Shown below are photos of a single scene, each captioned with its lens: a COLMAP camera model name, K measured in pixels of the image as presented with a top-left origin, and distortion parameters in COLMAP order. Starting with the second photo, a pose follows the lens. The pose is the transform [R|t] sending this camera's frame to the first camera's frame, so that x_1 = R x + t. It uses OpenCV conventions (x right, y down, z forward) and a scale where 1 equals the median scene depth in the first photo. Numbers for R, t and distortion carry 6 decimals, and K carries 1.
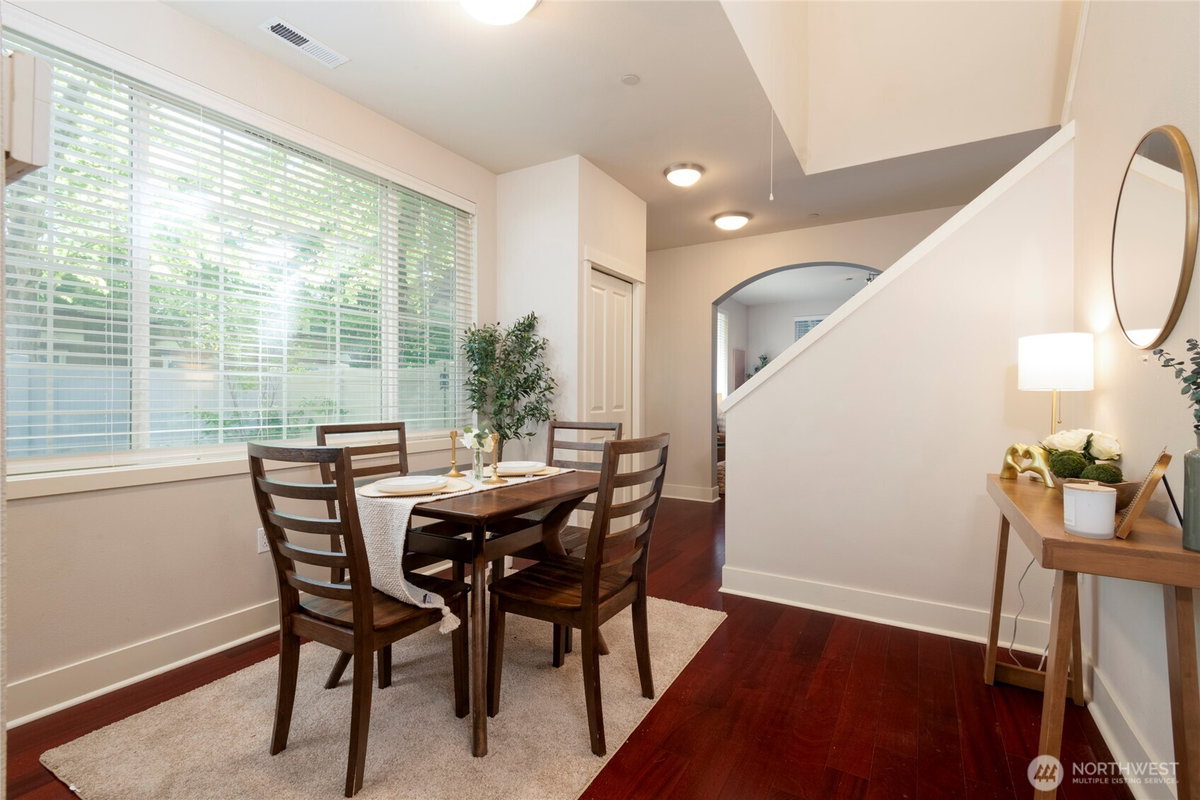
lens RADIAL K [[538.3, 0, 605.5], [0, 538.3, 393.5], [0, 0, 1]] dist [0.035541, -0.023813]
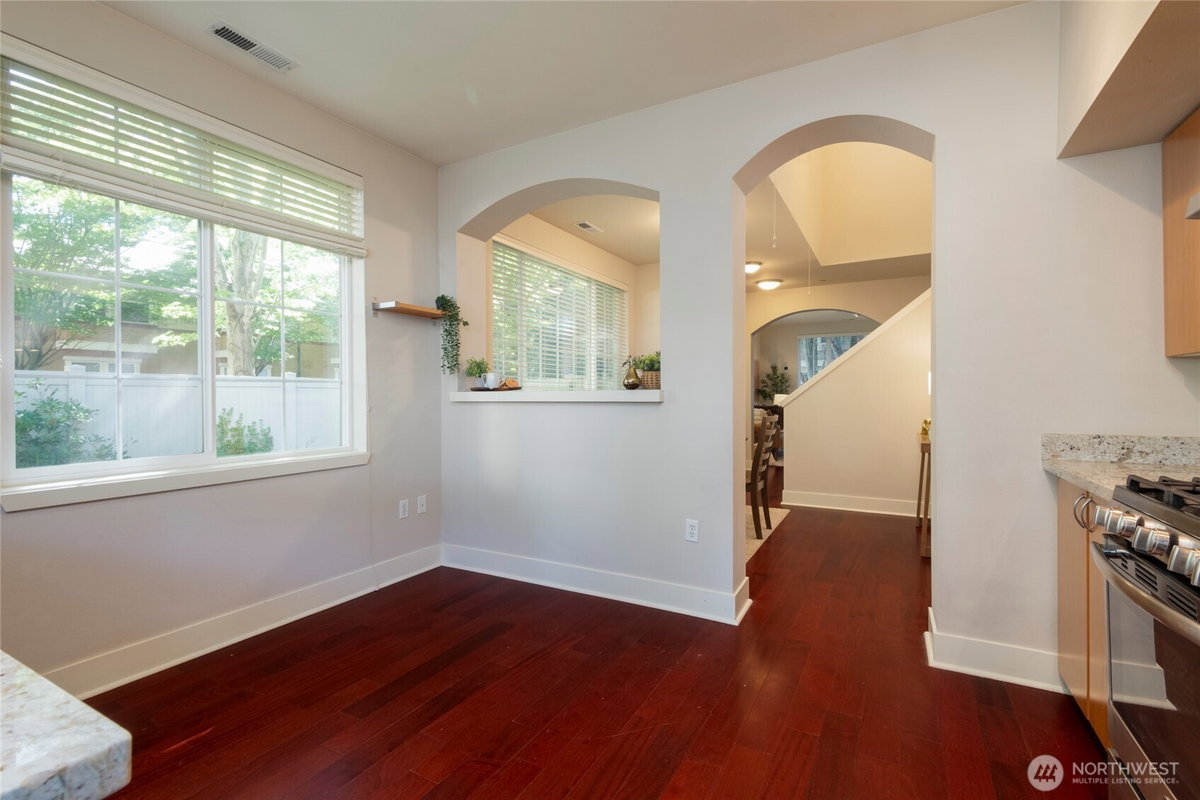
lens RADIAL K [[538.3, 0, 605.5], [0, 538.3, 393.5], [0, 0, 1]] dist [0.035541, -0.023813]
pose [[0.999599, -0.009406, 0.026714, -0.370048], [0.009331, 0.999952, 0.002944, -0.016400], [-0.026740, -0.002693, 0.999639, -0.713339]]
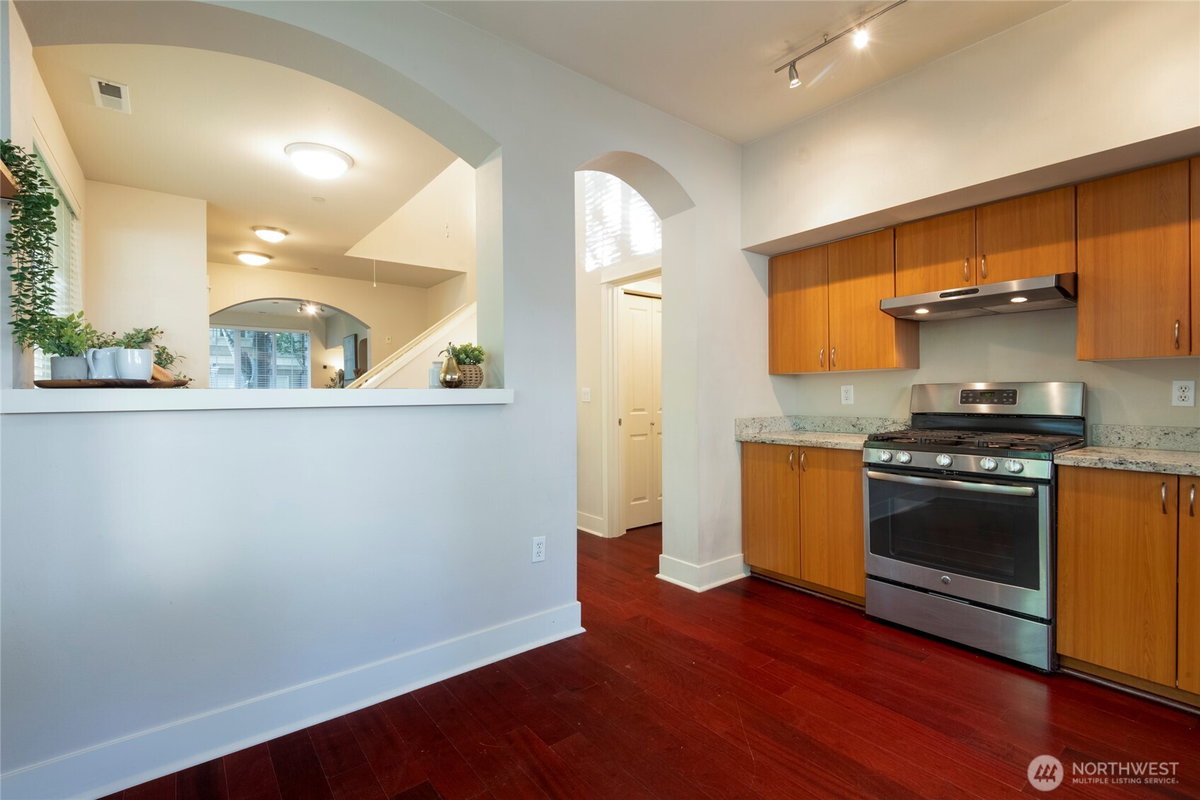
lens RADIAL K [[538.3, 0, 605.5], [0, 538.3, 393.5], [0, 0, 1]] dist [0.035541, -0.023813]
pose [[0.371029, -0.007659, 0.928590, -0.824011], [0.004481, 0.999969, 0.006457, -0.016623], [-0.928610, 0.001765, 0.371052, -0.277064]]
